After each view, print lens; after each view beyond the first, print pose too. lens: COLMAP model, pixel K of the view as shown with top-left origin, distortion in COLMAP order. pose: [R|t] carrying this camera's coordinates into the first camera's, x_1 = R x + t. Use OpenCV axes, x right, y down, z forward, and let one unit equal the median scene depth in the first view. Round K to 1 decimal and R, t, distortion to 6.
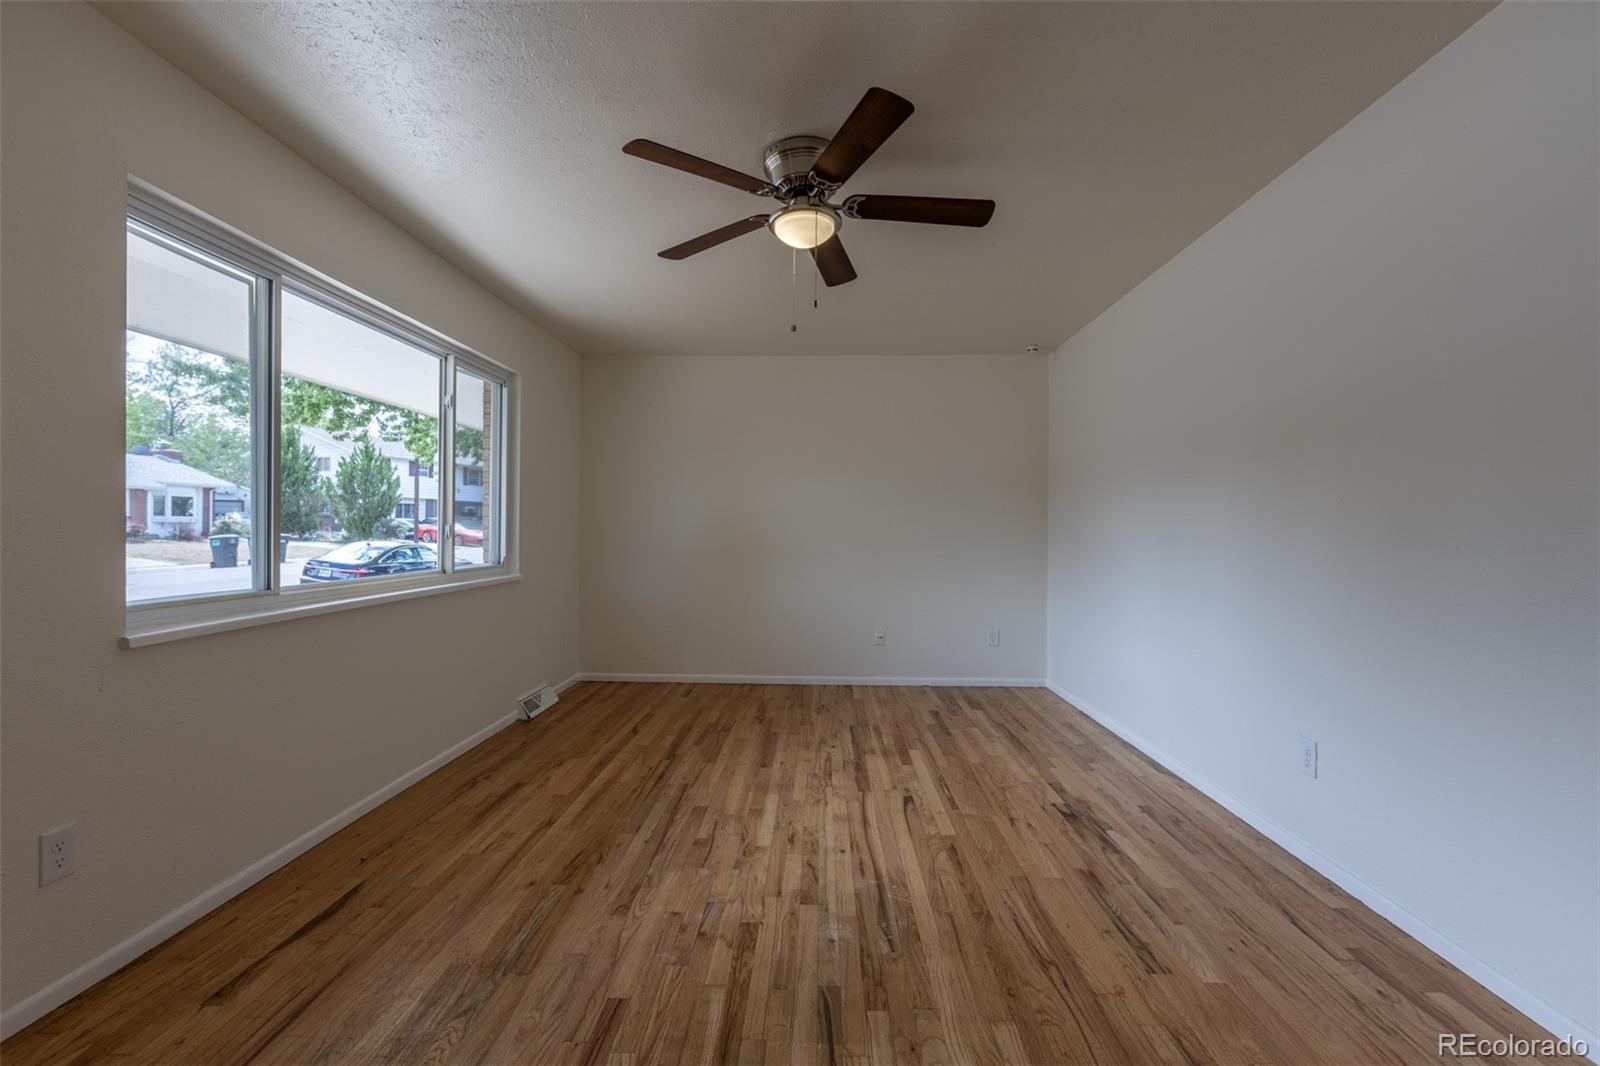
lens RADIAL K [[714.4, 0, 787.5], [0, 714.4, 533.3], [0, 0, 1]] dist [0.003975, 0.000200]
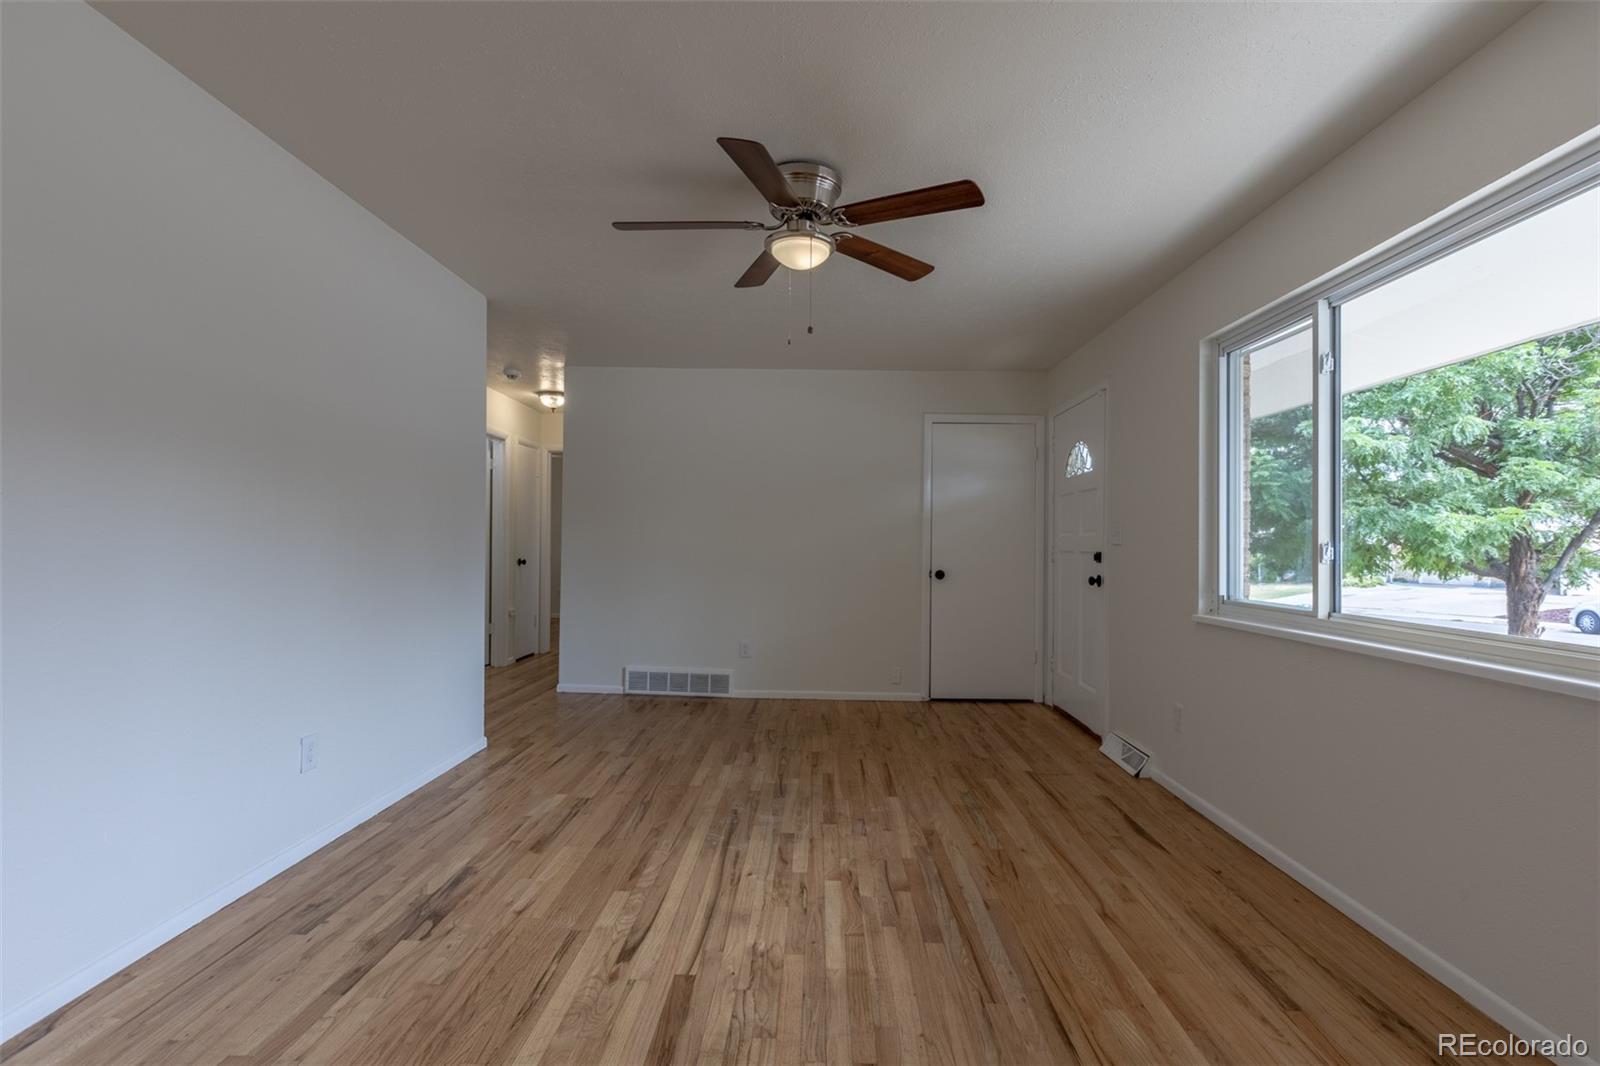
lens RADIAL K [[718.0, 0, 796.8], [0, 718.0, 534.5], [0, 0, 1]] dist [0.003640, -0.001163]
pose [[-0.999720, -0.018143, -0.015212, 0.034861], [-0.018045, 0.999816, -0.006503, -0.011137], [0.015327, -0.006227, -0.999863, 1.884346]]
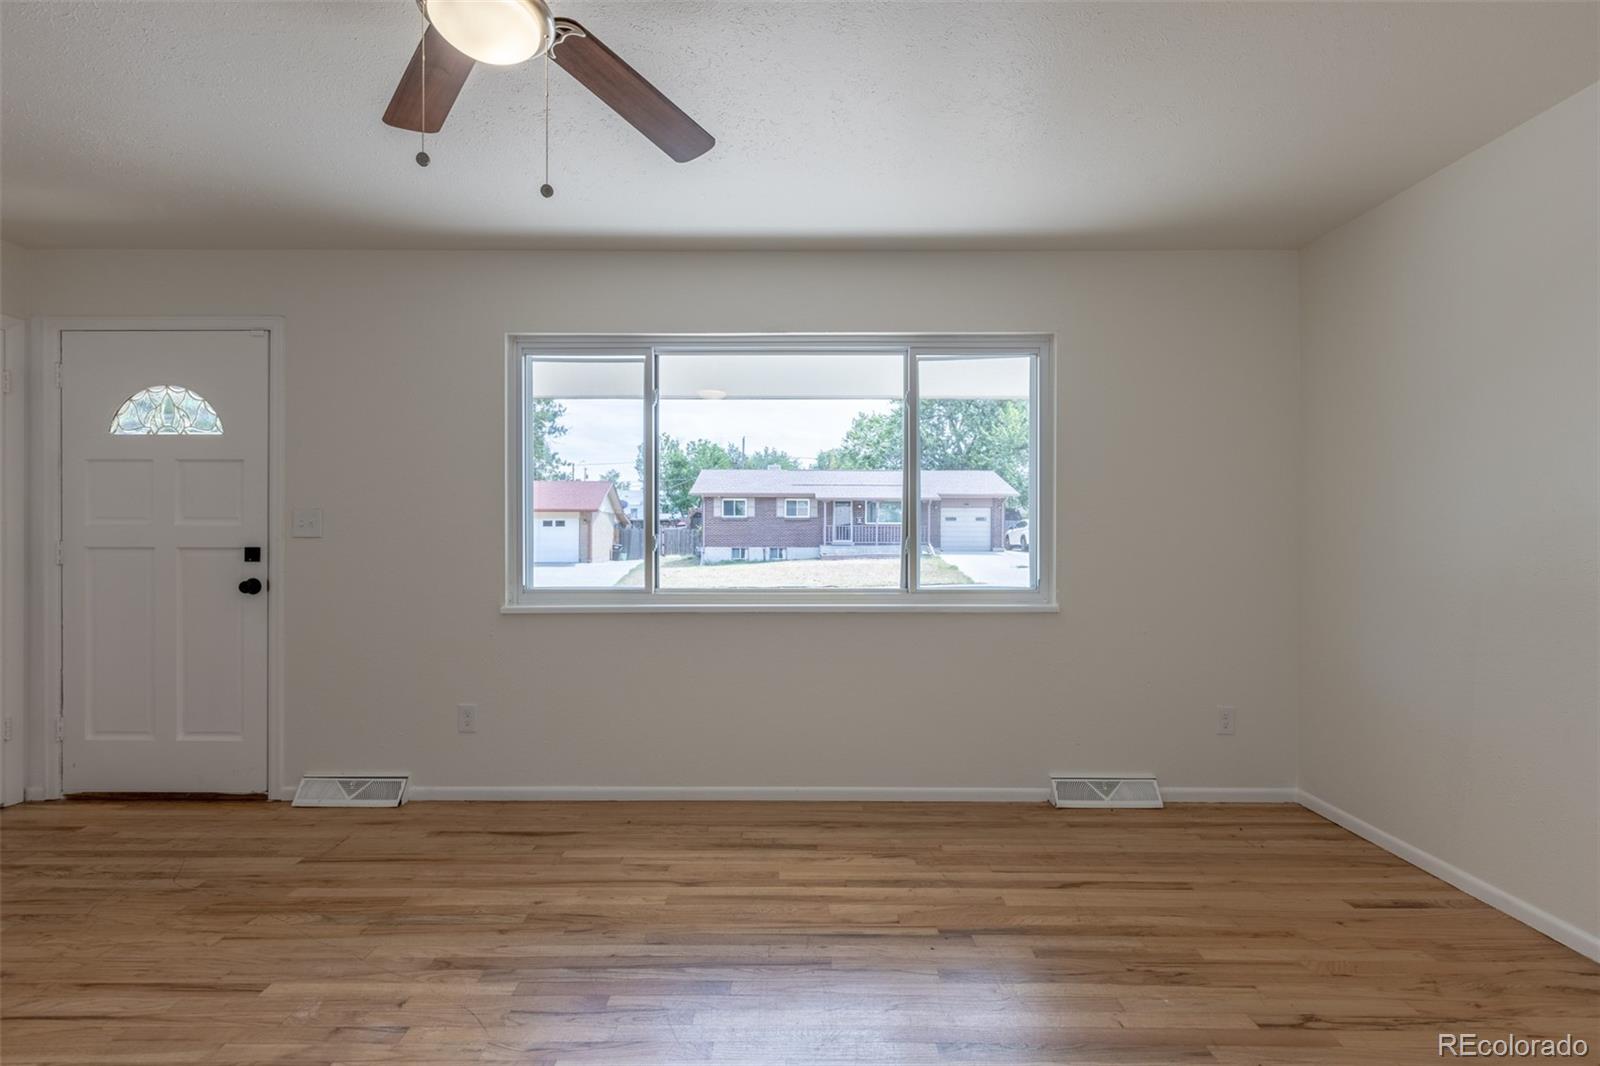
lens RADIAL K [[720.5, 0, 802.8], [0, 720.5, 533.4], [0, 0, 1]] dist [0.000782, -0.000573]
pose [[0.049657, -0.006564, -0.998745, 0.573326], [-0.006019, 0.999958, -0.006871, -0.015056], [0.998748, 0.006352, 0.049616, 1.138655]]
